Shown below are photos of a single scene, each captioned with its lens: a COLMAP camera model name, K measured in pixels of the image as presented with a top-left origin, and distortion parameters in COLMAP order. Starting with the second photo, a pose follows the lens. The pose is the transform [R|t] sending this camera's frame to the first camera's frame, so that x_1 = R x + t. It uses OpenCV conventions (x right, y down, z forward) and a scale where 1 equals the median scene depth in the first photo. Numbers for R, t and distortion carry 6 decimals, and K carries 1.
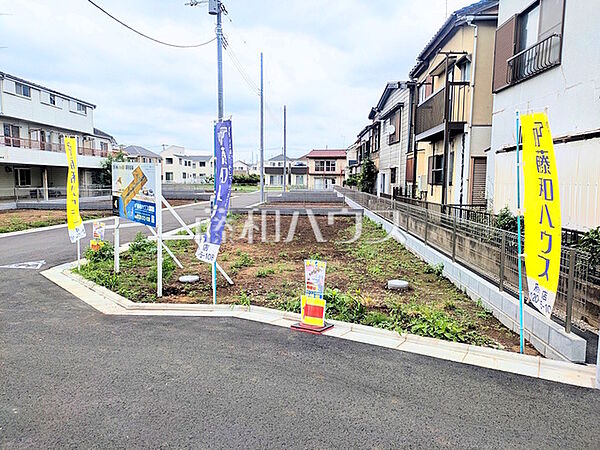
lens RADIAL K [[442.8, 0, 302.5], [0, 442.8, 225.1], [0, 0, 1]] dist [0.030153, -0.011343]
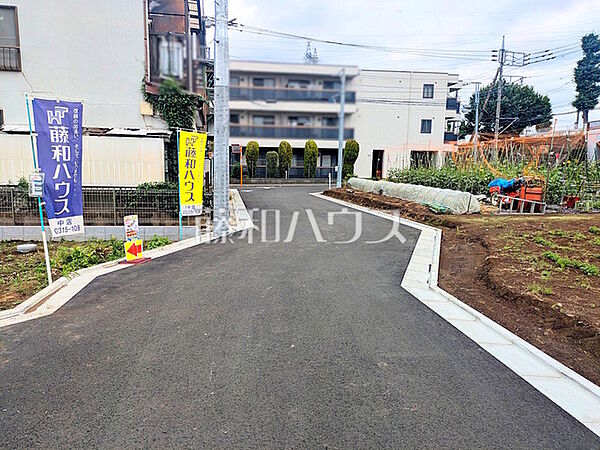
lens RADIAL K [[442.8, 0, 294.2], [0, 442.8, 223.7], [0, 0, 1]] dist [0.030153, -0.011343]
pose [[-0.201232, -0.132509, 0.970540, -1.218881], [0.084616, 0.984753, 0.151994, -0.052746], [-0.975882, 0.112710, -0.186951, 0.632068]]
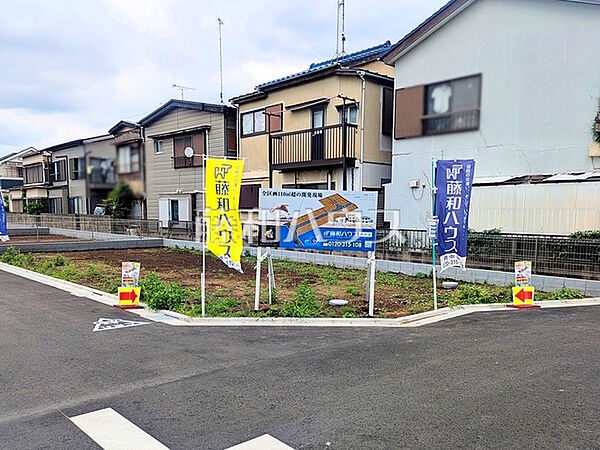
lens RADIAL K [[523.0, 0, 307.1], [0, 523.0, 249.7], [0, 0, 1]] dist [0.040660, -0.000790]
pose [[0.691882, -0.054589, 0.719944, -1.407855], [0.070982, 0.997450, 0.007415, -0.015435], [-0.718513, 0.045973, 0.693993, 0.262425]]
